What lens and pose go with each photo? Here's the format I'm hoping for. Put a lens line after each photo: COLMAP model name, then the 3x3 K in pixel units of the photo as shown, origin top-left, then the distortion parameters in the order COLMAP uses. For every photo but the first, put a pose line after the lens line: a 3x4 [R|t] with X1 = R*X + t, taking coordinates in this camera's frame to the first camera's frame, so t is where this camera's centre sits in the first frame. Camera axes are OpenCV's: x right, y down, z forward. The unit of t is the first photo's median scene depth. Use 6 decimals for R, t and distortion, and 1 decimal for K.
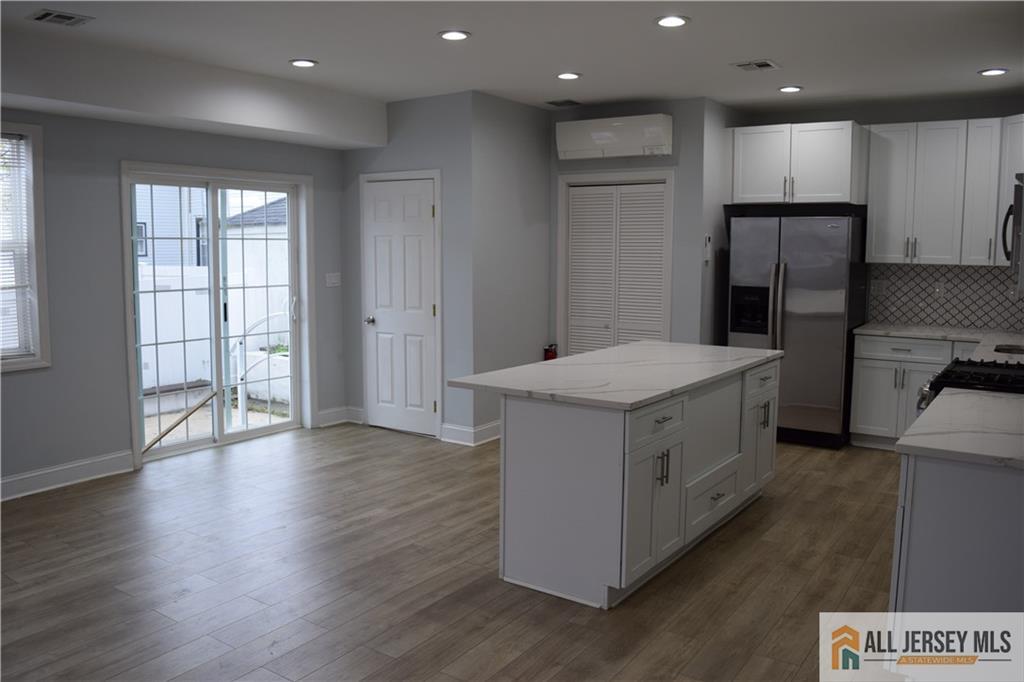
lens RADIAL K [[805.4, 0, 517.3], [0, 805.4, 337.0], [0, 0, 1]] dist [-0.090385, 0.012291]
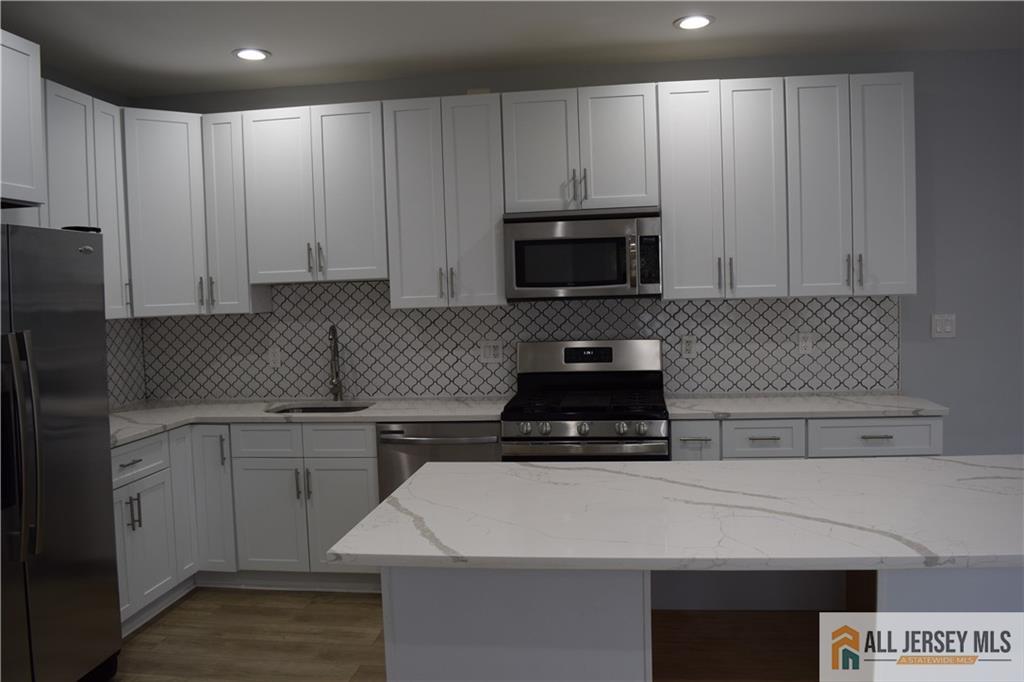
lens RADIAL K [[824.2, 0, 520.5], [0, 824.2, 339.6], [0, 0, 1]] dist [-0.093218, 0.005399]
pose [[-0.458779, -0.042810, 0.887519, -0.174900], [0.131250, 0.984617, 0.115340, -0.102123], [-0.878803, 0.169402, -0.446103, 0.947841]]
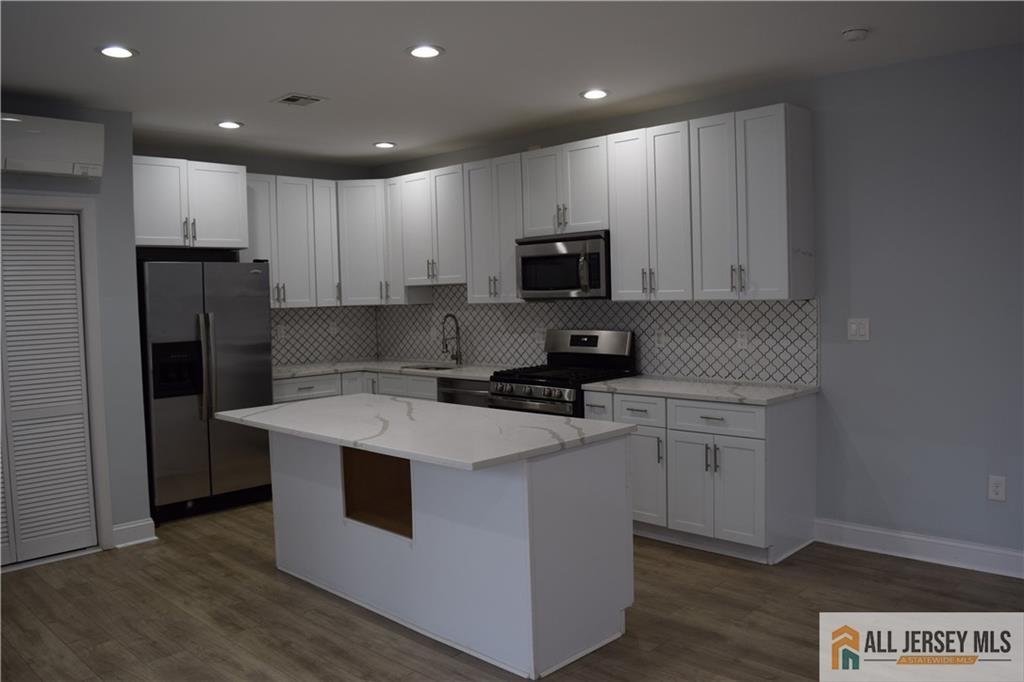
lens RADIAL K [[805.4, 0, 517.3], [0, 805.4, 337.0], [0, 0, 1]] dist [-0.090385, 0.012291]
pose [[0.165737, -0.061985, 0.984220, -0.493113], [0.139178, 0.989504, 0.038881, -0.051417], [-0.976300, 0.130538, 0.172624, 0.502051]]
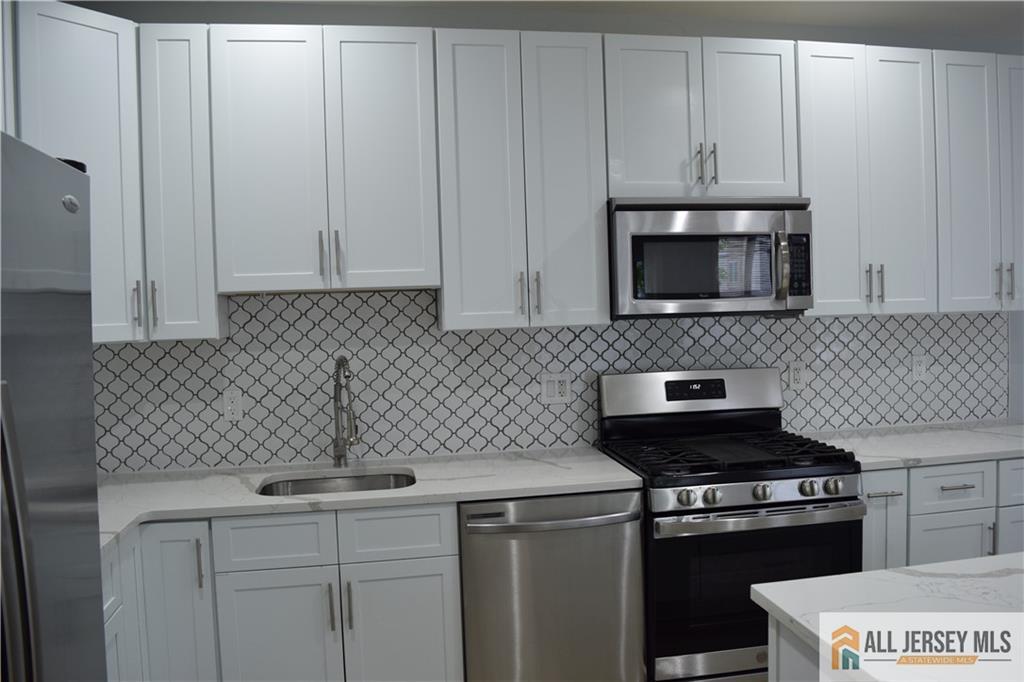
lens RADIAL K [[805.4, 0, 517.3], [0, 805.4, 337.0], [0, 0, 1]] dist [-0.090385, 0.012291]
pose [[-0.704145, -0.006219, 0.710029, 0.132586], [0.109273, 0.987101, 0.117013, -0.108027], [-0.701597, 0.159981, -0.694383, 1.023655]]
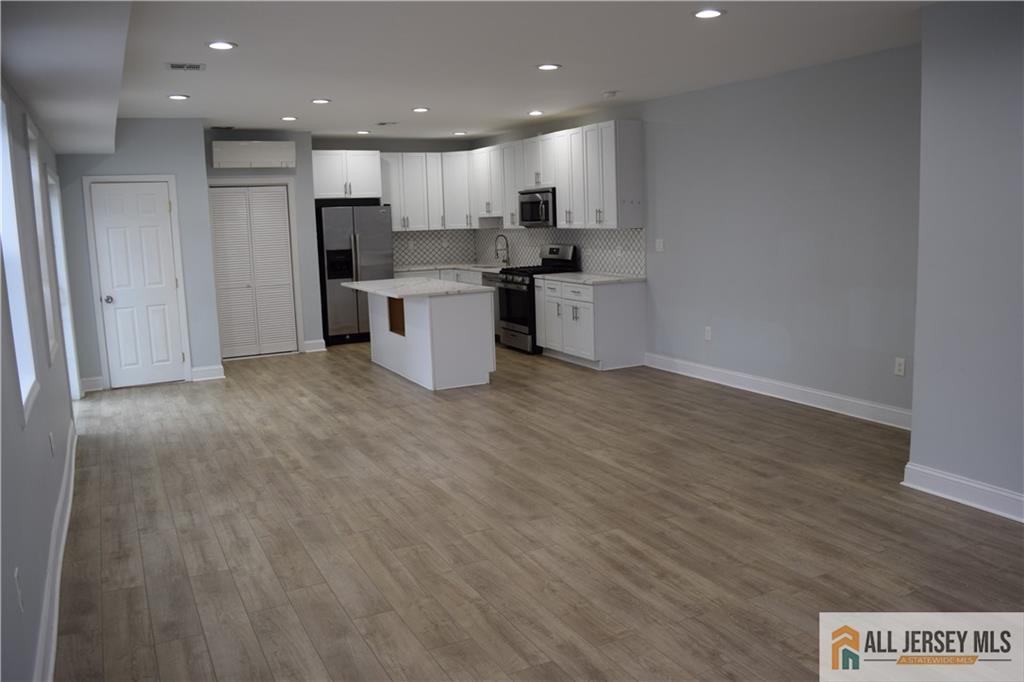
lens RADIAL K [[805.4, 0, 517.3], [0, 805.4, 337.0], [0, 0, 1]] dist [-0.090385, 0.012291]
pose [[0.474921, -0.148426, 0.867421, -0.992294], [0.133277, 0.986436, 0.095821, 0.004128], [-0.869878, 0.070100, 0.488261, -0.101564]]
